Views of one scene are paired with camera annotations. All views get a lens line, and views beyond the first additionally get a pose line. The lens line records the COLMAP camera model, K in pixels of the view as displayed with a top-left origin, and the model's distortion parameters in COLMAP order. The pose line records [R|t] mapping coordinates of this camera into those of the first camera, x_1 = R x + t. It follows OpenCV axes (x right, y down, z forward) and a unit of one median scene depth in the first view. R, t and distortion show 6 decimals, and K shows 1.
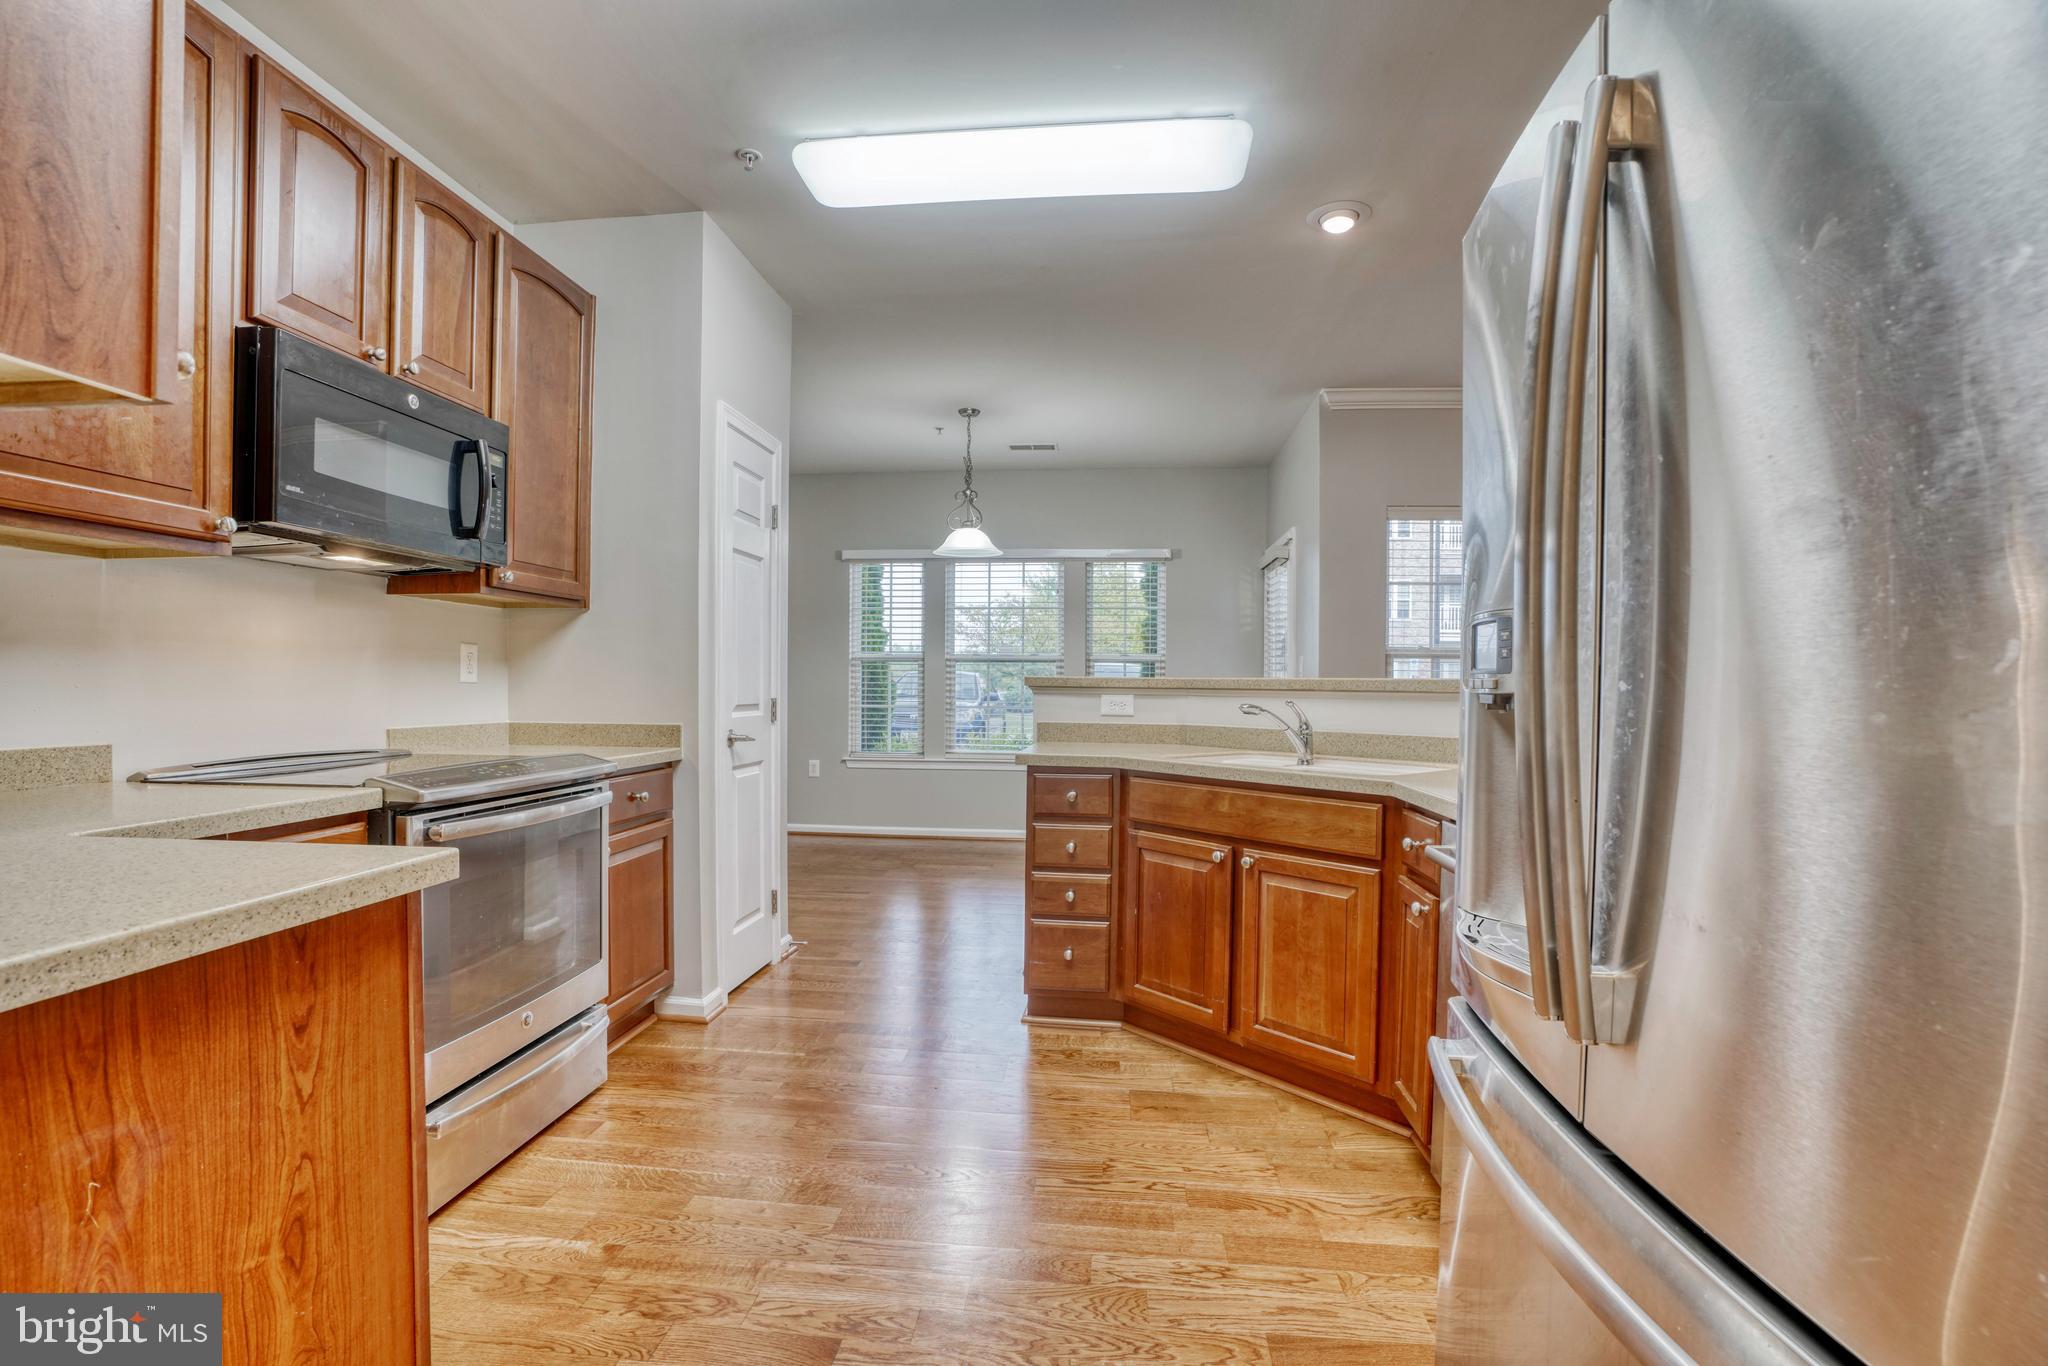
lens RADIAL K [[947.6, 0, 1033.9], [0, 947.6, 686.1], [0, 0, 1]] dist [-0.061492, 0.019354]
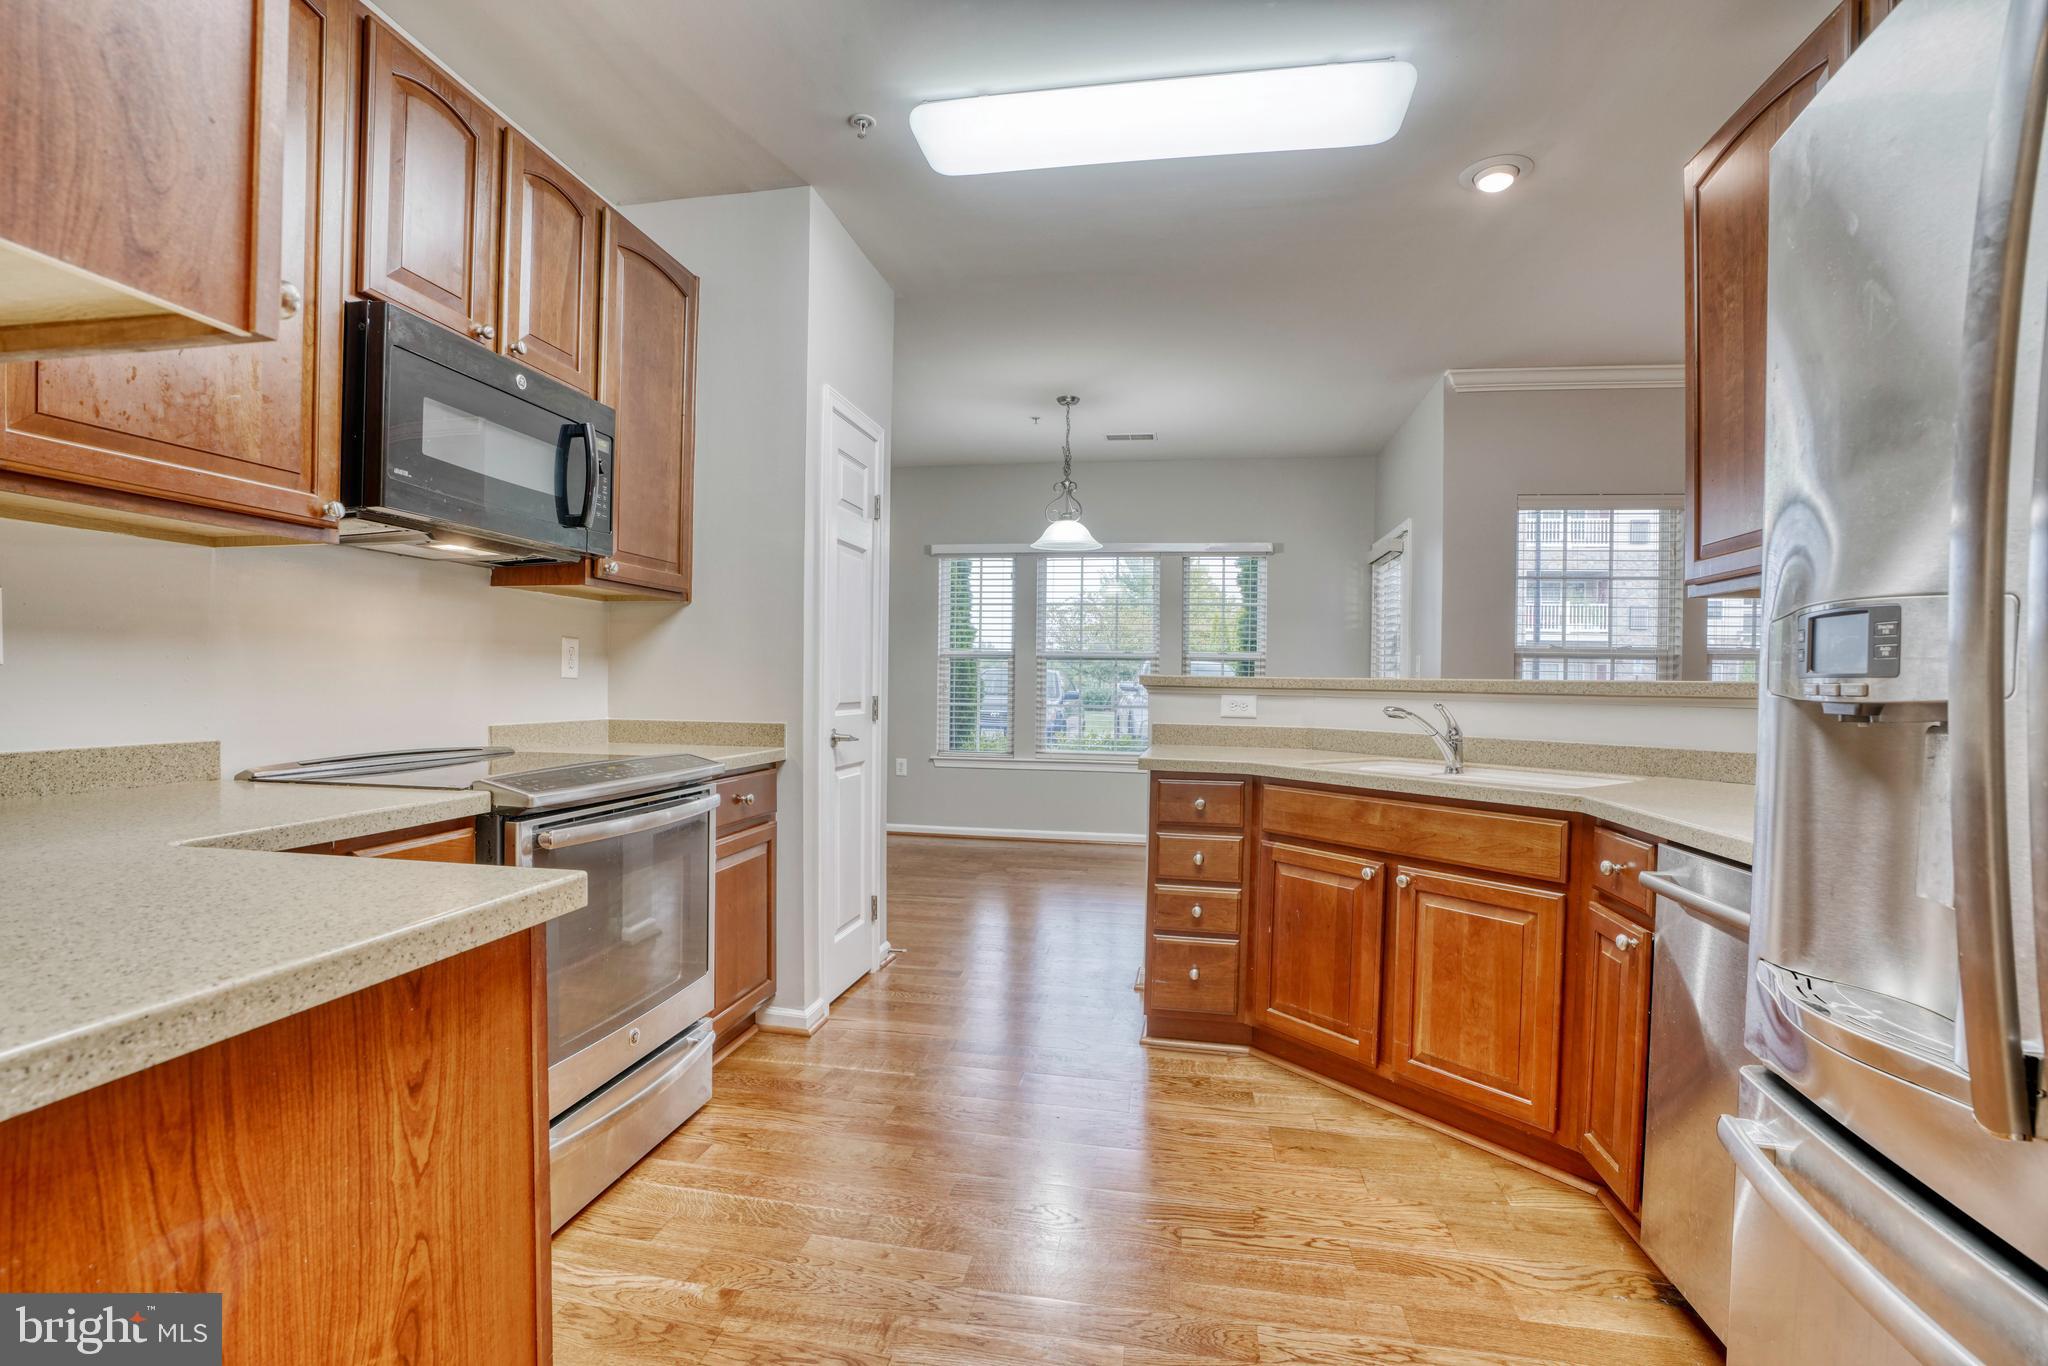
lens RADIAL K [[947.6, 0, 1031.2], [0, 947.6, 685.7], [0, 0, 1]] dist [-0.061492, 0.019354]
pose [[0.997181, 0.006495, -0.074753, -0.077775], [-0.006342, 0.999977, 0.002279, -0.001544], [0.074766, -0.001799, 0.997199, 0.087836]]
